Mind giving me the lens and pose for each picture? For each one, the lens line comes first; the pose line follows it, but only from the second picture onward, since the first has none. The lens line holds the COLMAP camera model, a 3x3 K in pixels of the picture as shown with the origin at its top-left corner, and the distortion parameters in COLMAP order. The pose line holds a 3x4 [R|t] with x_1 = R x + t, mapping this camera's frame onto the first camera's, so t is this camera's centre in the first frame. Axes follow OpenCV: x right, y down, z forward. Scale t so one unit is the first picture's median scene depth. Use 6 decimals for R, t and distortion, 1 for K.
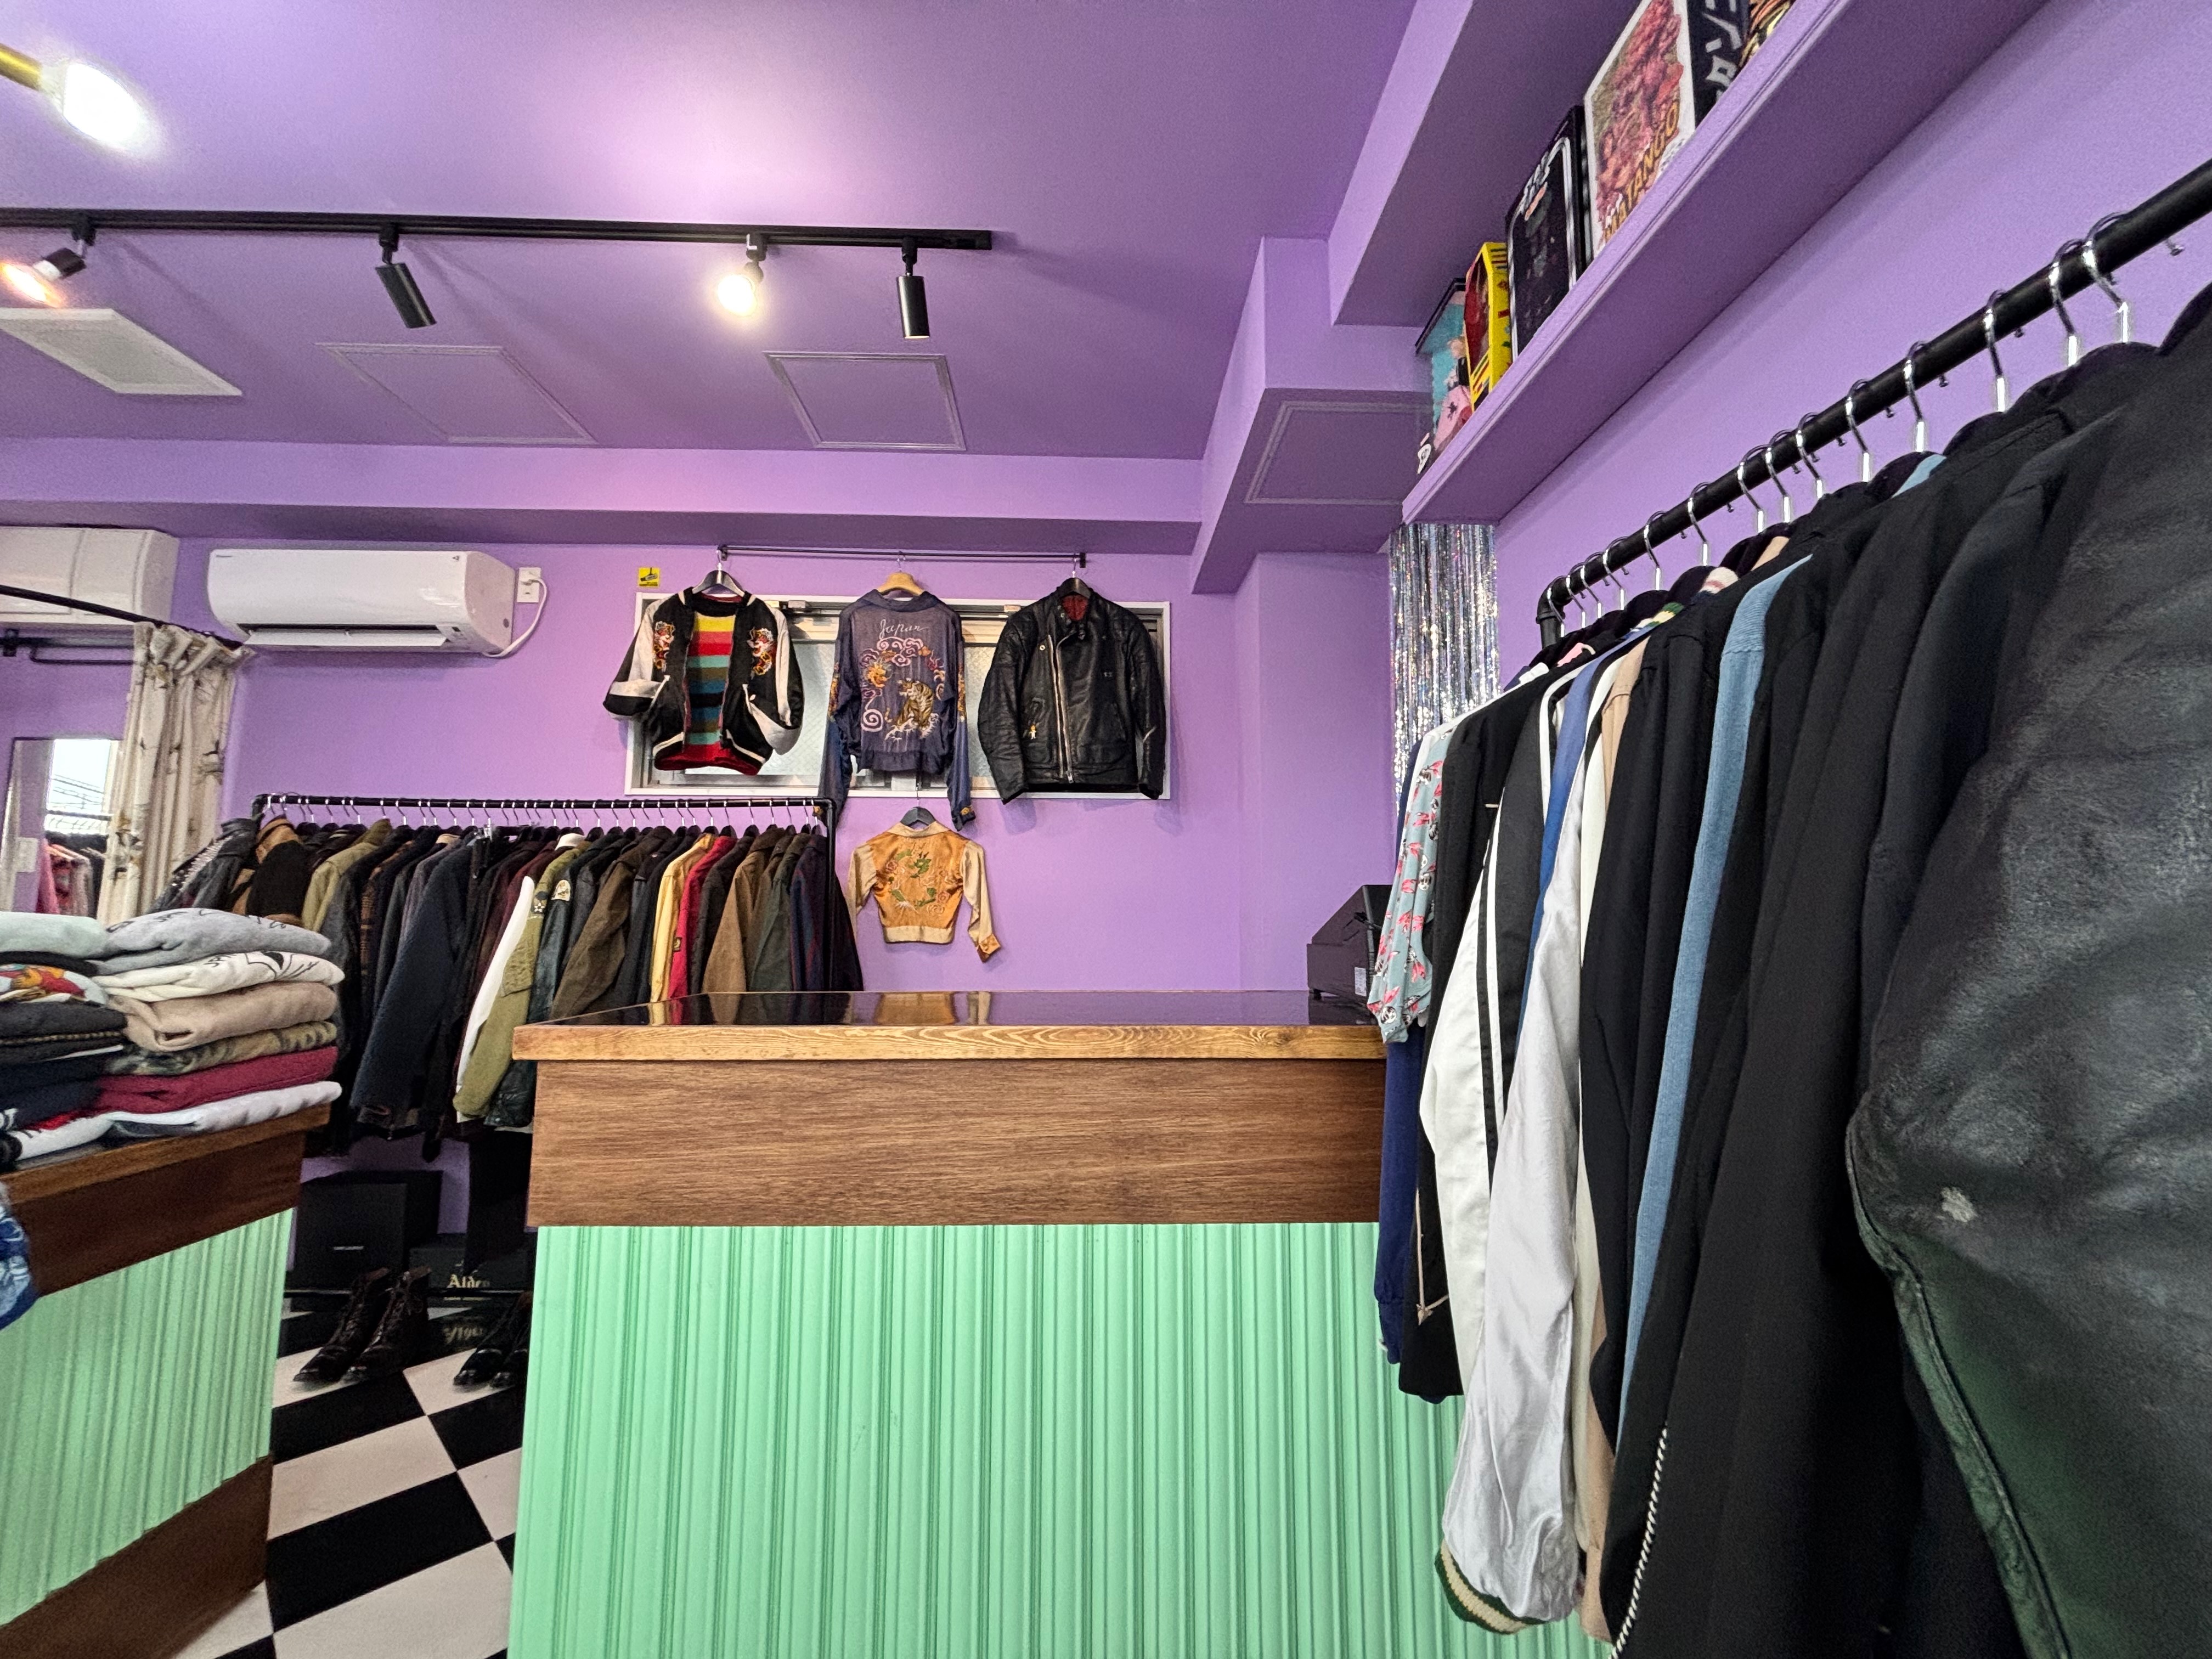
lens RADIAL K [[887.6, 0, 1129.4], [0, 887.6, 840.6], [0, 0, 1]] dist [-0.002349, 0.000740]
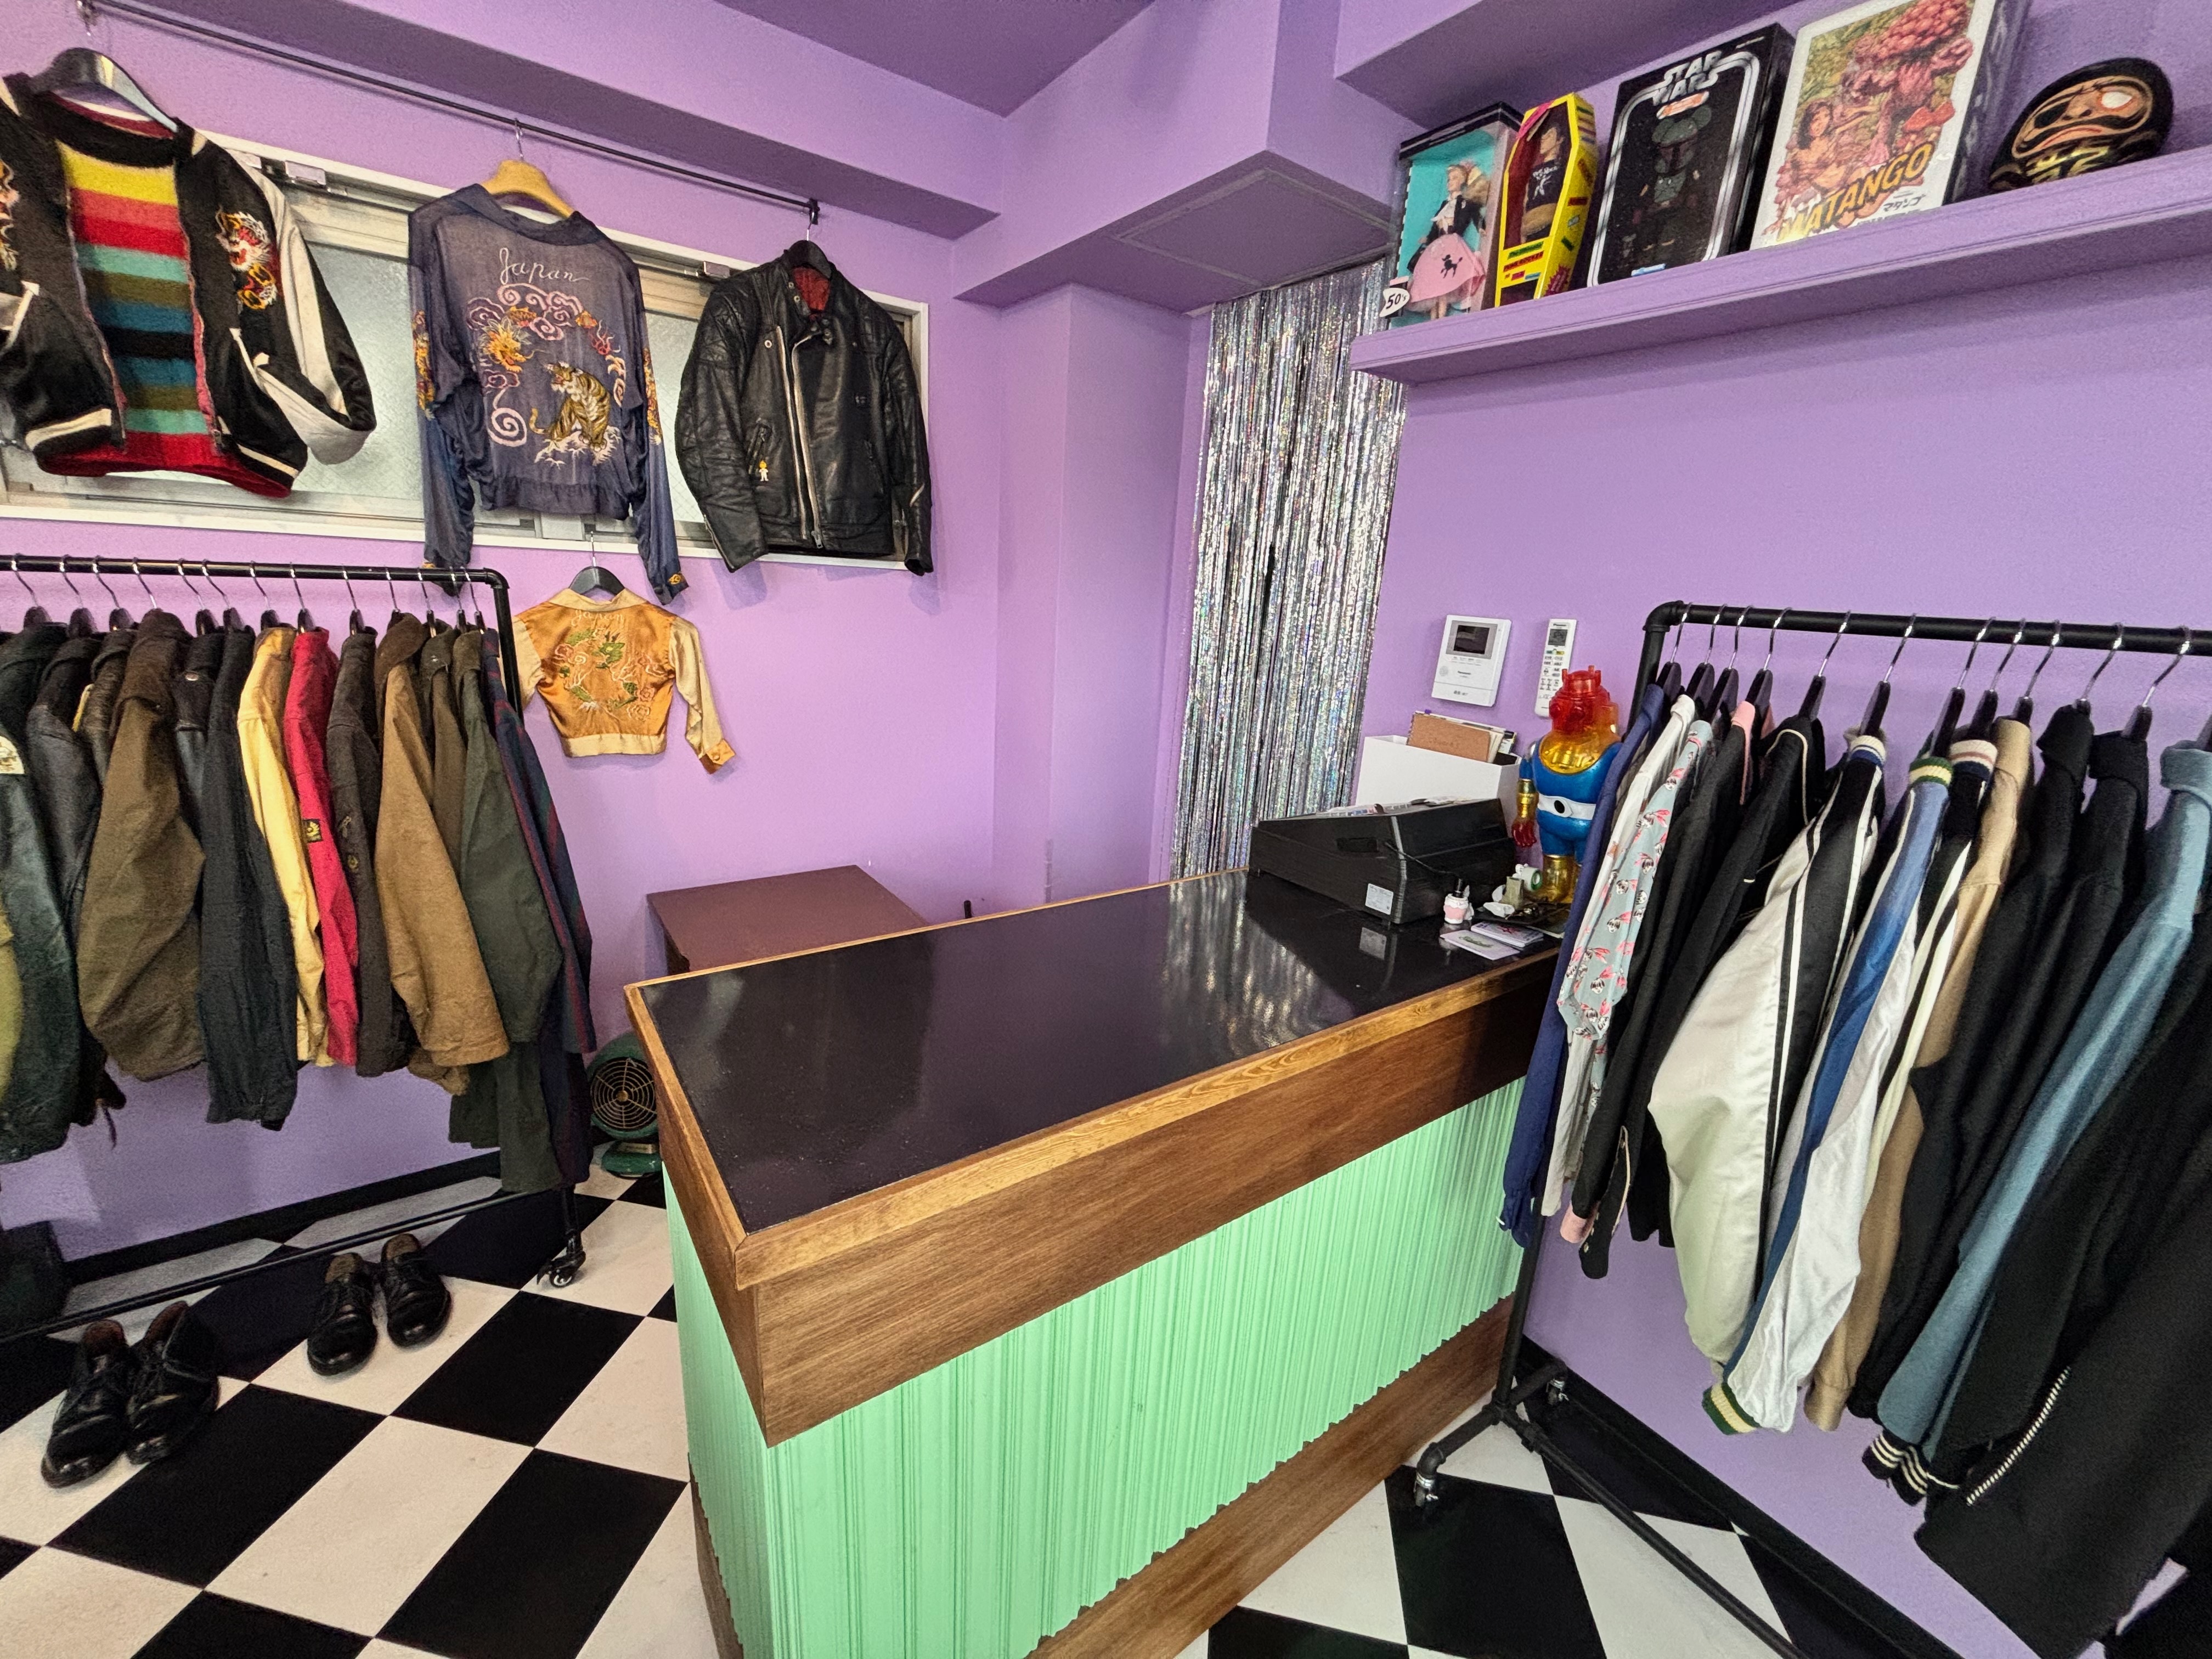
lens RADIAL K [[887.6, 0, 1116.5], [0, 887.6, 834.6], [0, 0, 1]] dist [-0.002349, 0.000740]
pose [[0.838535, -0.100898, 0.535423, -0.291559], [-0.108050, 0.932391, 0.344924, -0.127944], [-0.534026, -0.347083, 0.770941, 0.163104]]
